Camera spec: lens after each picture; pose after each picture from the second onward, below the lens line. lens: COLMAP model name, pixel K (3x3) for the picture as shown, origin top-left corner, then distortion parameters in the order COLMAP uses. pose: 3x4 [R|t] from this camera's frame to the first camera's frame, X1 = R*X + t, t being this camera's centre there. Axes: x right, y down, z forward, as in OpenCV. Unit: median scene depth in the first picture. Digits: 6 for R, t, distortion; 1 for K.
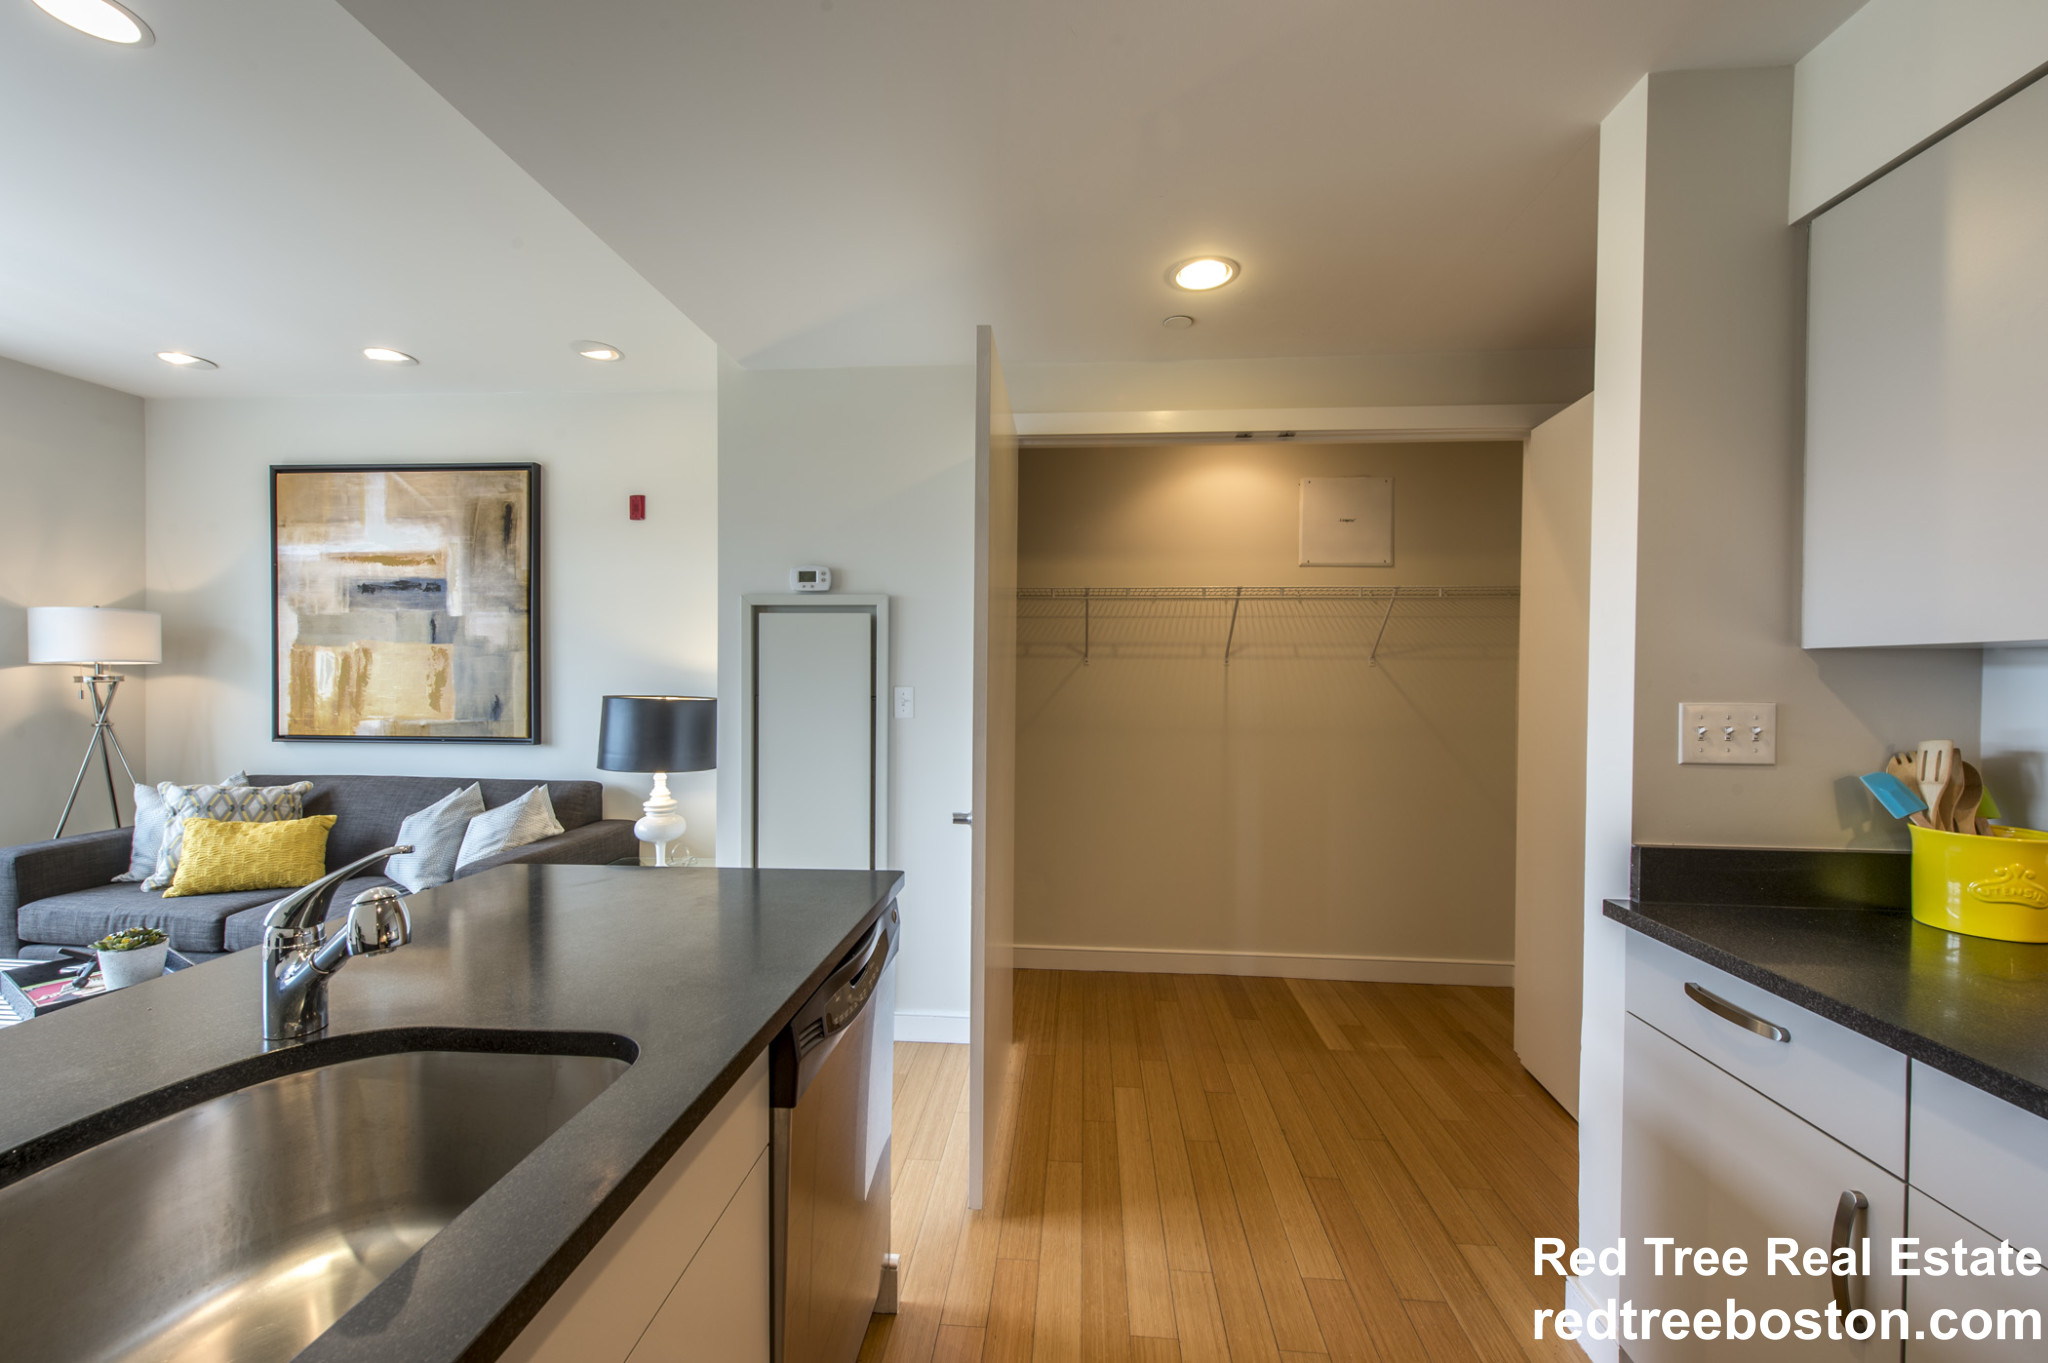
lens RADIAL K [[798.2, 0, 1024.0], [0, 798.2, 681.5], [0, 0, 1]] dist [0.000789, 0.000232]
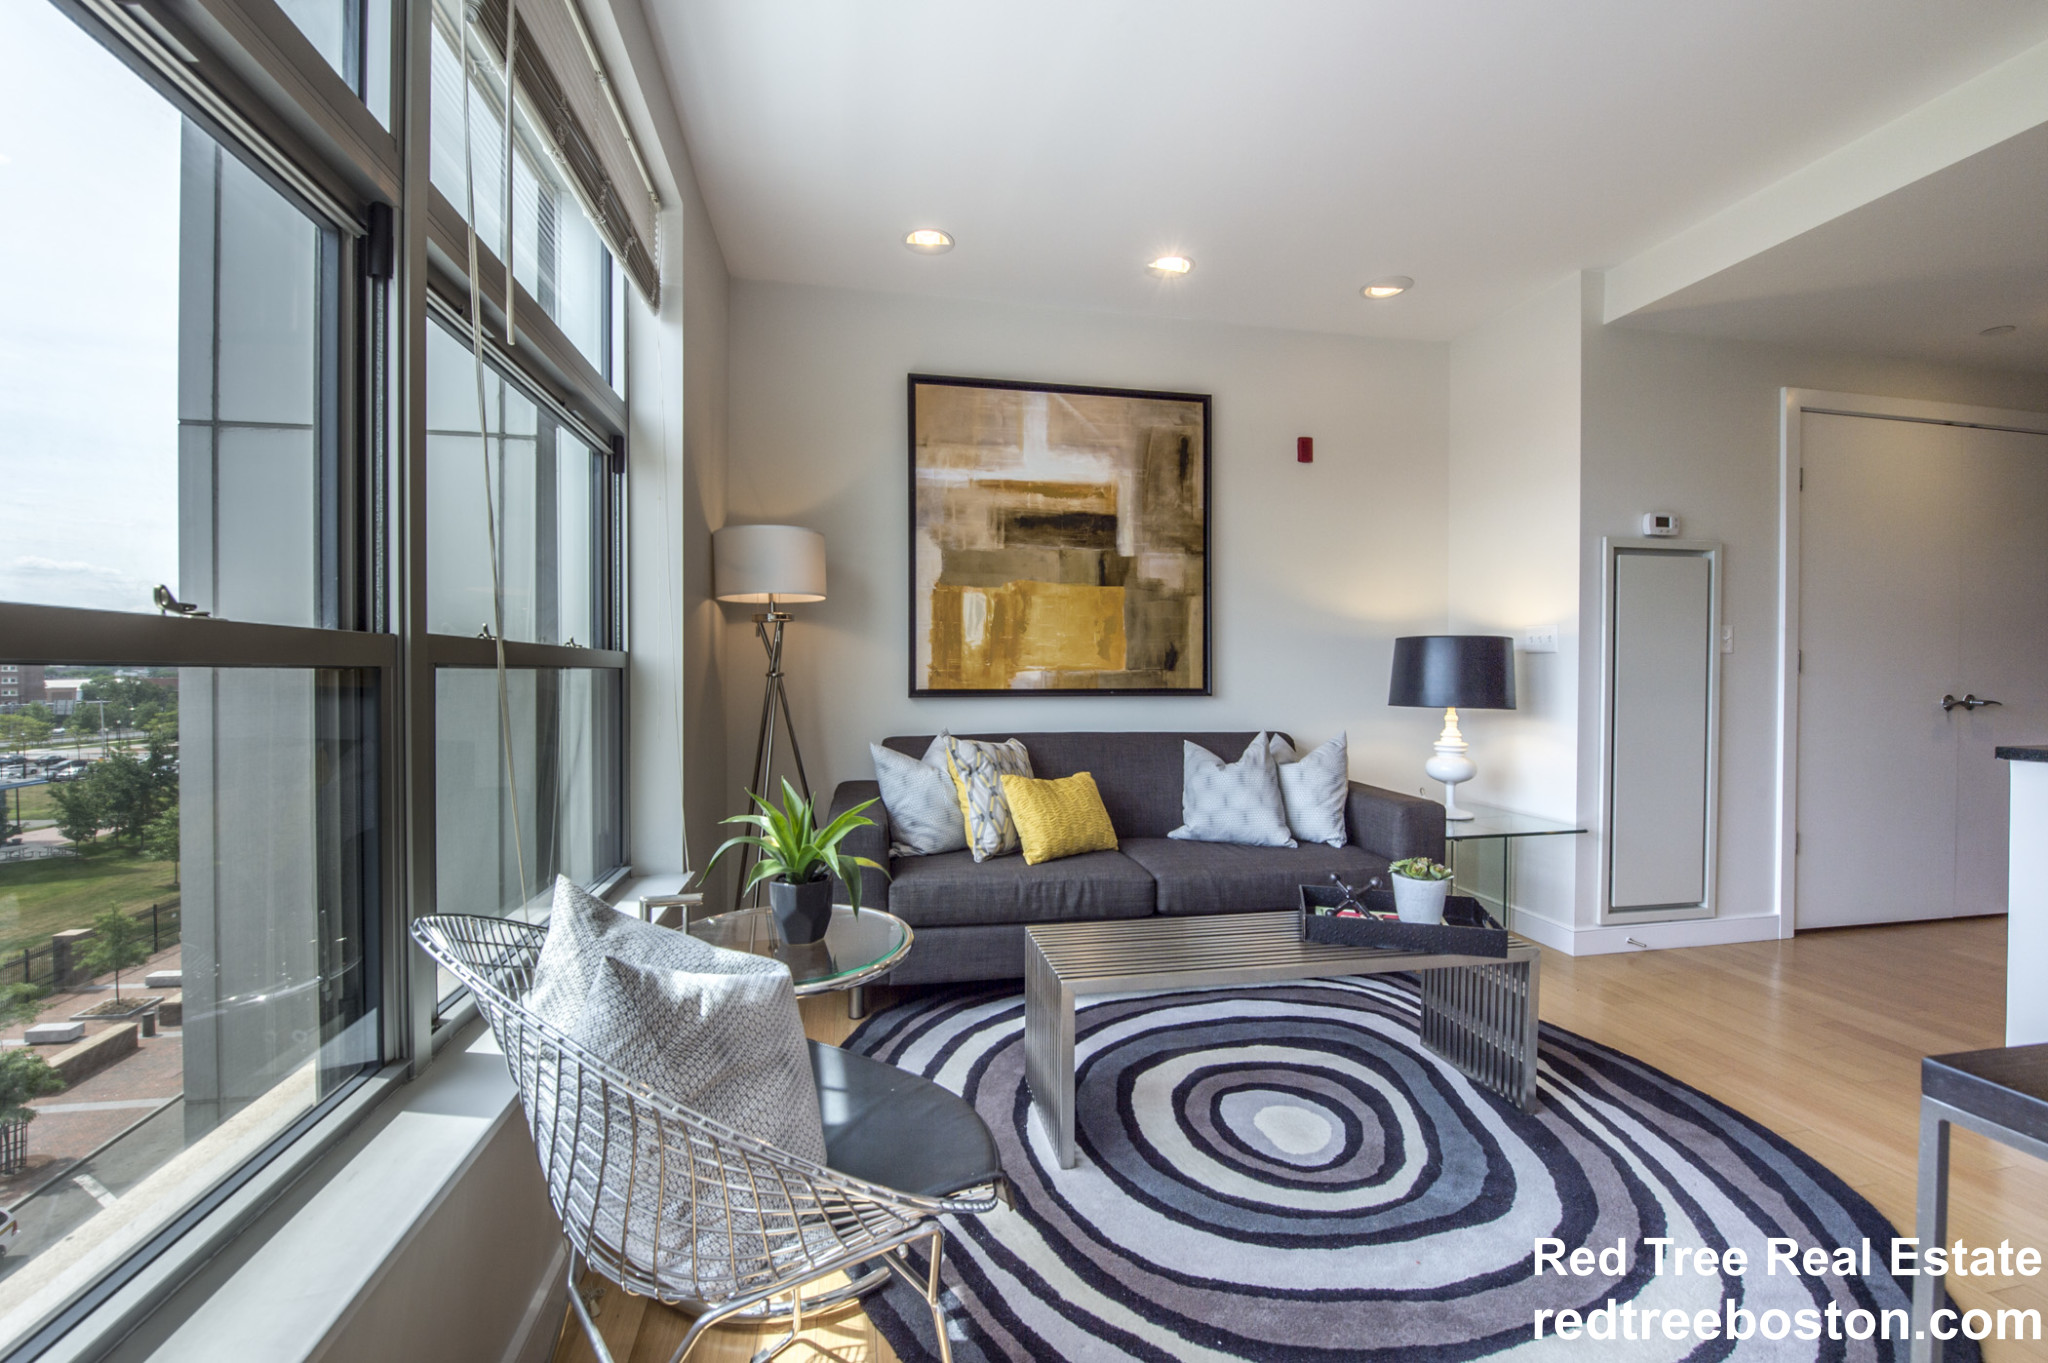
lens RADIAL K [[842.7, 0, 1024.0], [0, 842.7, 681.5], [0, 0, 1]] dist [-0.000207, 0.000002]
pose [[0.963406, -0.009146, 0.267892, -1.088042], [0.007904, 0.999952, 0.005716, 0.055223], [-0.267931, -0.003390, 0.963432, 0.101473]]
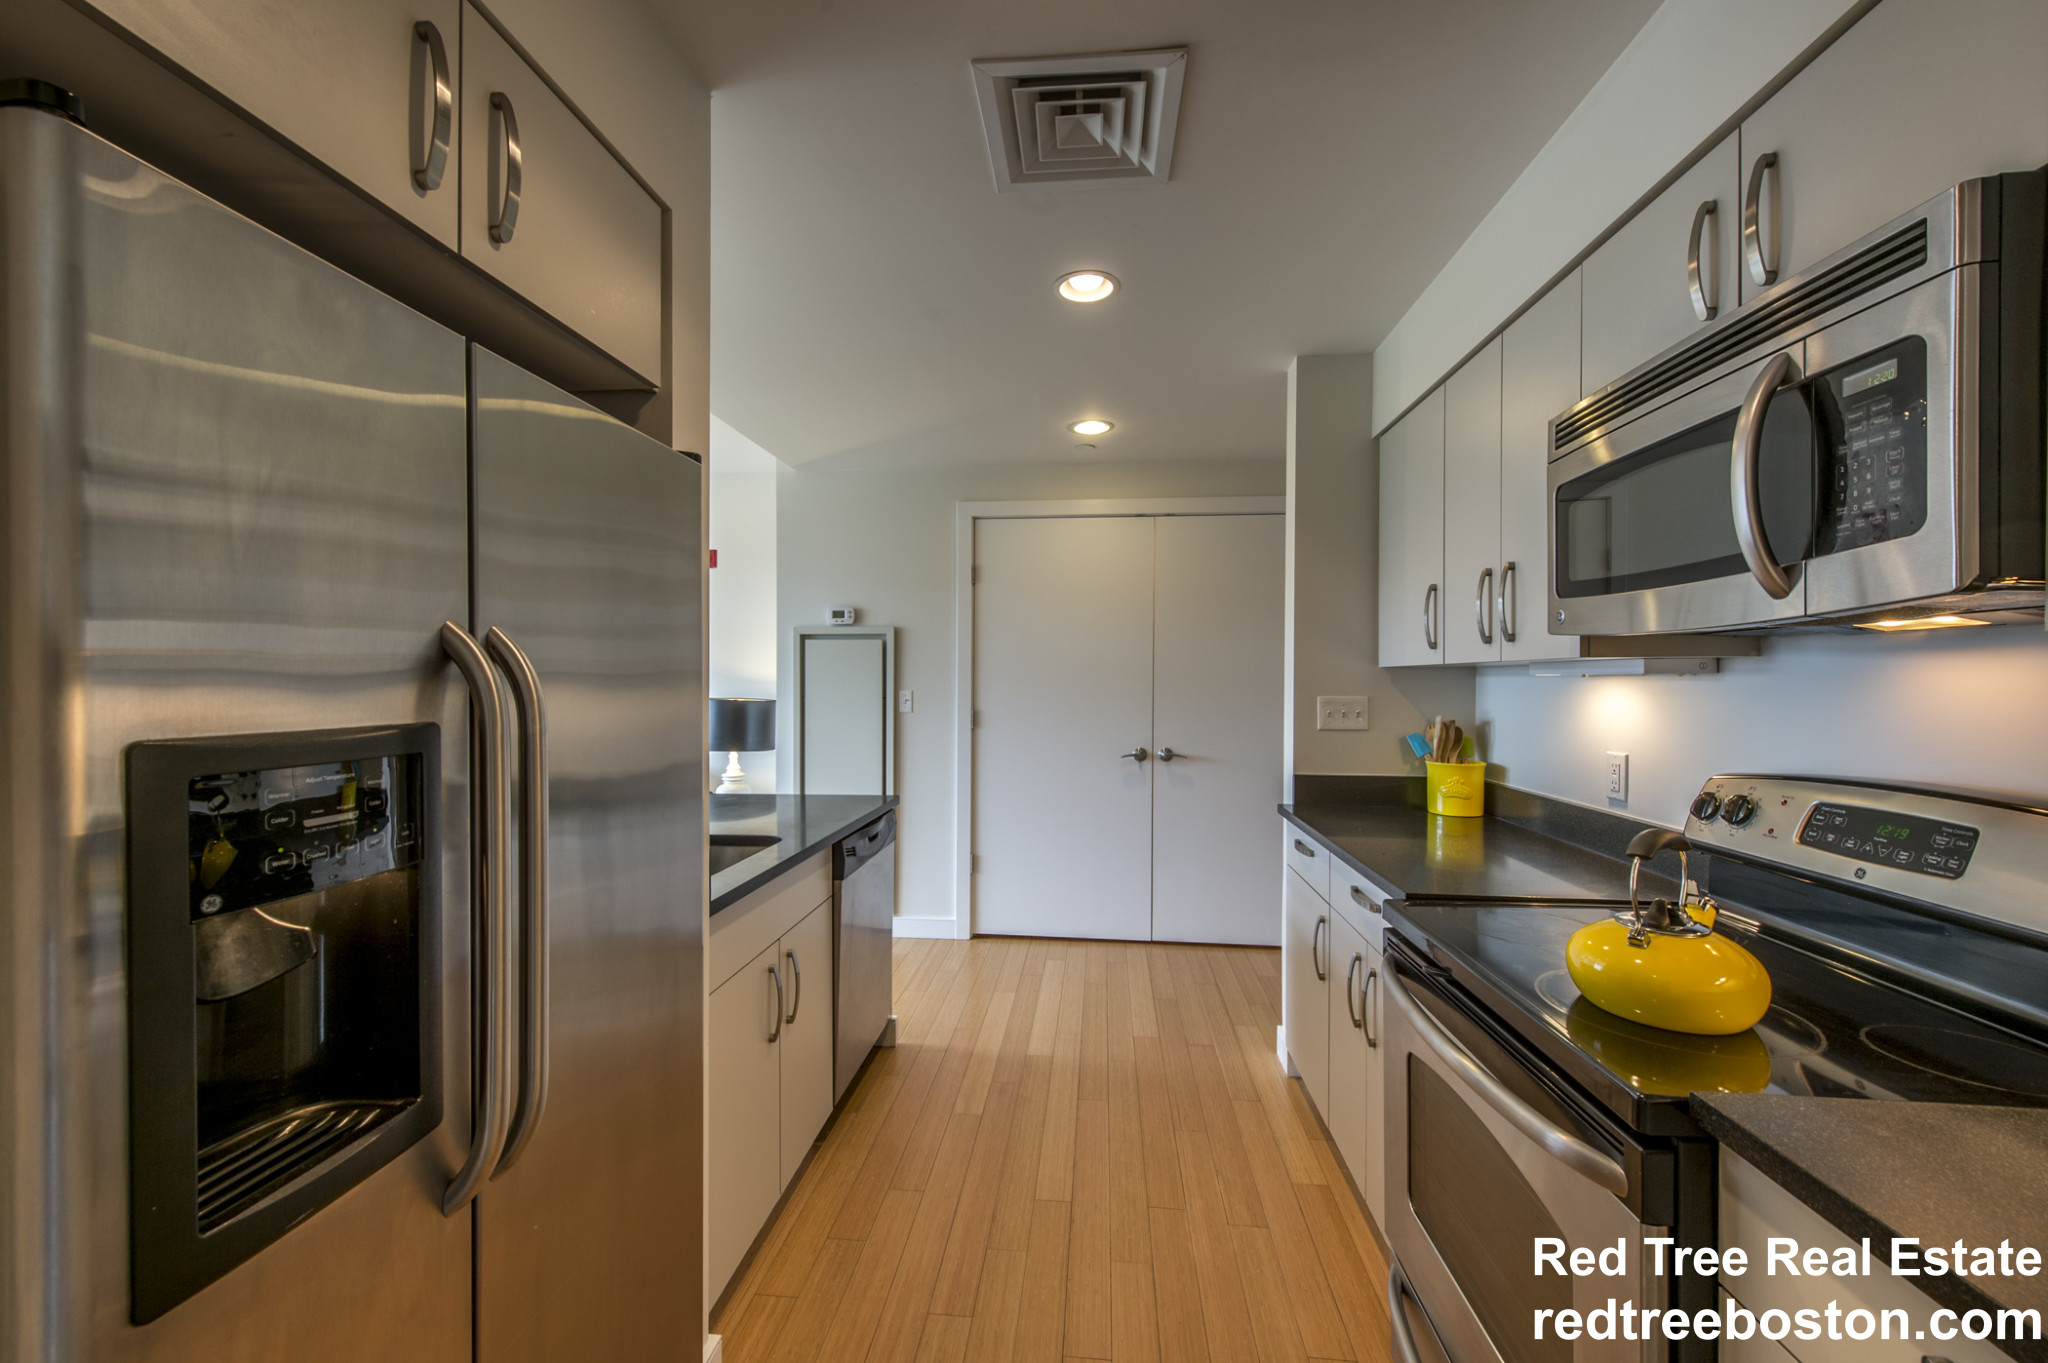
lens RADIAL K [[798.2, 0, 1024.0], [0, 798.2, 681.5], [0, 0, 1]] dist [0.000789, 0.000232]
pose [[0.999728, -0.005035, -0.022777, 0.073730], [0.004916, 0.999974, -0.005274, -0.000792], [0.022803, 0.005160, 0.999727, -0.332927]]
